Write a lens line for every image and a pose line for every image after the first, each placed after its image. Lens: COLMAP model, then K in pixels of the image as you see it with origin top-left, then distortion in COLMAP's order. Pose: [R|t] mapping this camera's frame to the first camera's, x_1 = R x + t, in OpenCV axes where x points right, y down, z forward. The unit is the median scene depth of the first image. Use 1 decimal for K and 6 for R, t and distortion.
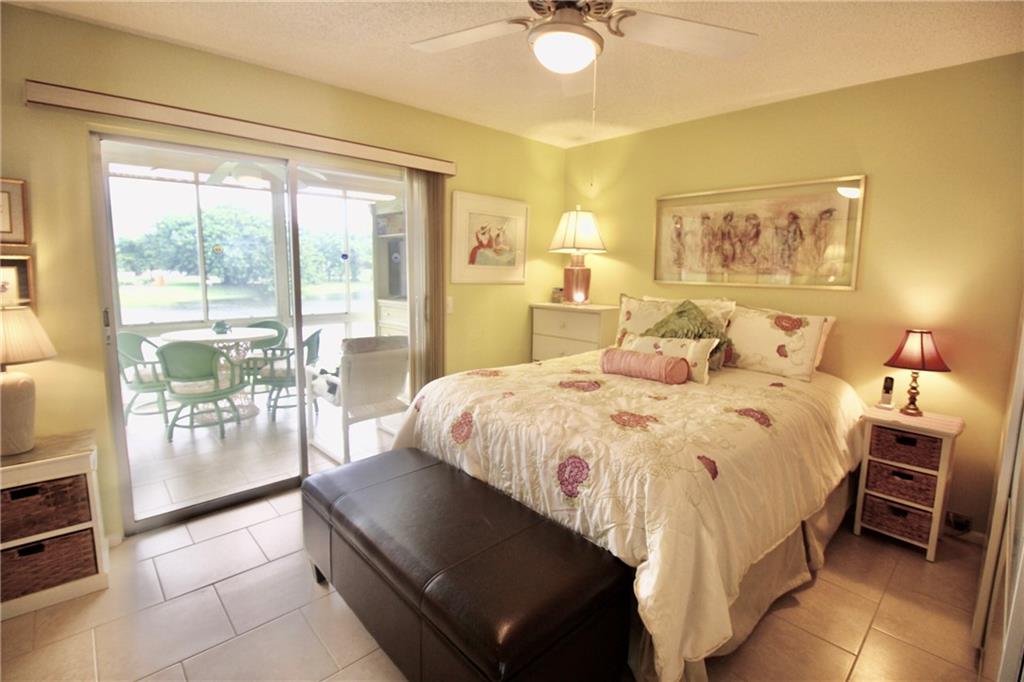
lens RADIAL K [[478.1, 0, 515.8], [0, 478.1, 327.1], [0, 0, 1]] dist [0.004167, -0.013653]
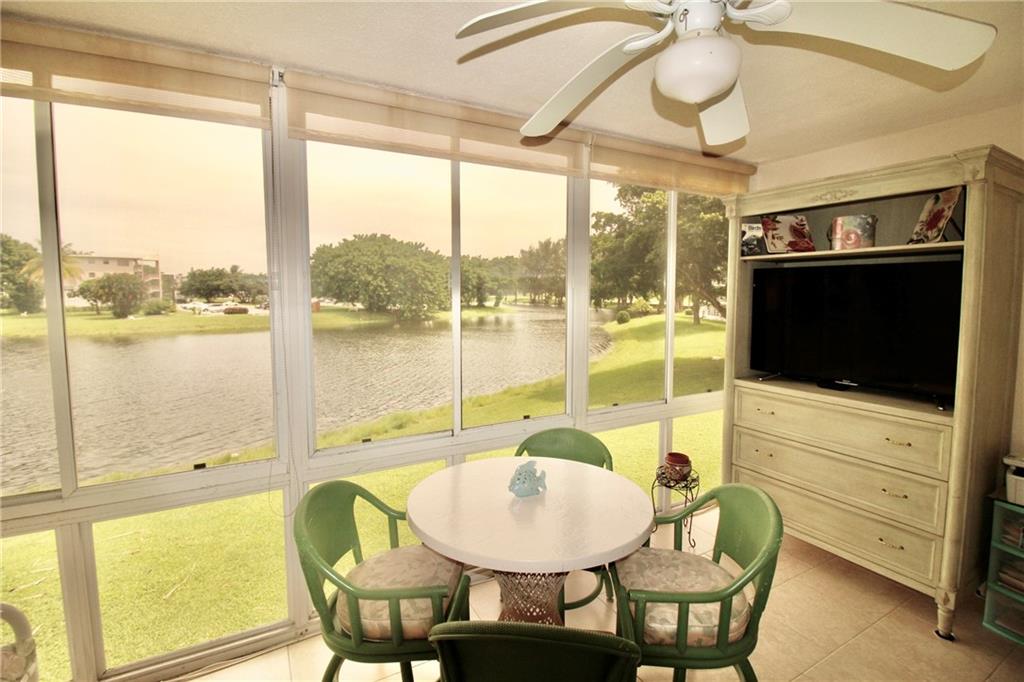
lens RADIAL K [[478.1, 0, 515.8], [0, 478.1, 327.1], [0, 0, 1]] dist [0.004167, -0.013653]
pose [[0.971102, 0.009502, -0.238475, -0.192287], [-0.021908, 0.998538, -0.049425, -0.040095], [0.237656, 0.053221, 0.969890, 0.214152]]
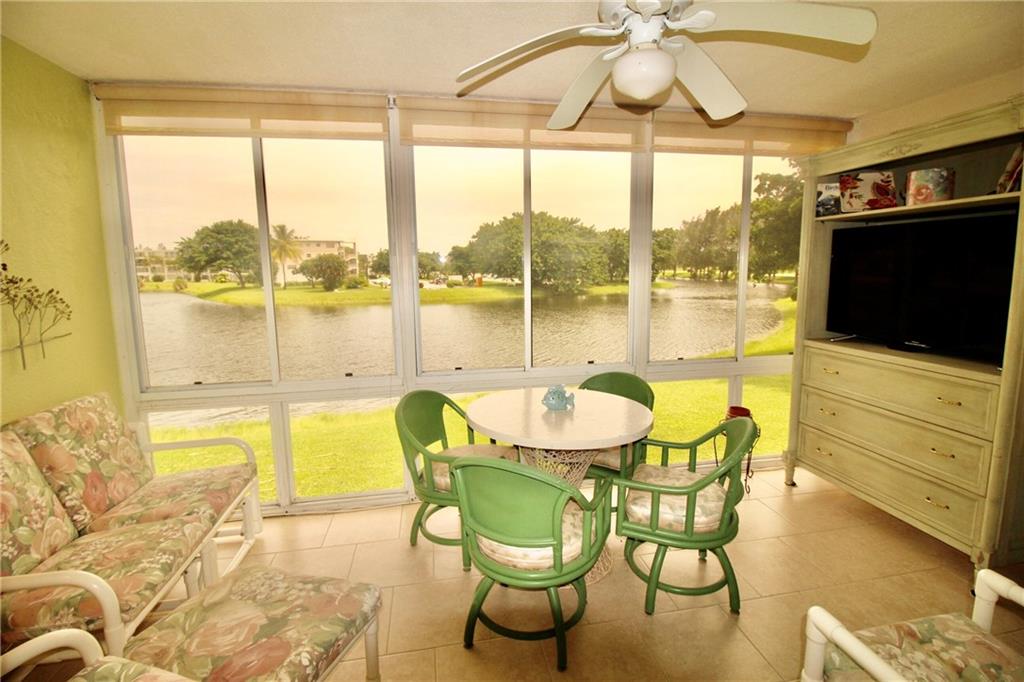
lens RADIAL K [[476.9, 0, 514.0], [0, 476.9, 331.0], [0, 0, 1]] dist [0.013329, -0.017819]
pose [[0.844183, 0.053285, -0.533400, -0.135947], [-0.049068, 0.998551, 0.022095, -0.030545], [0.533805, 0.007521, 0.845574, 0.187938]]
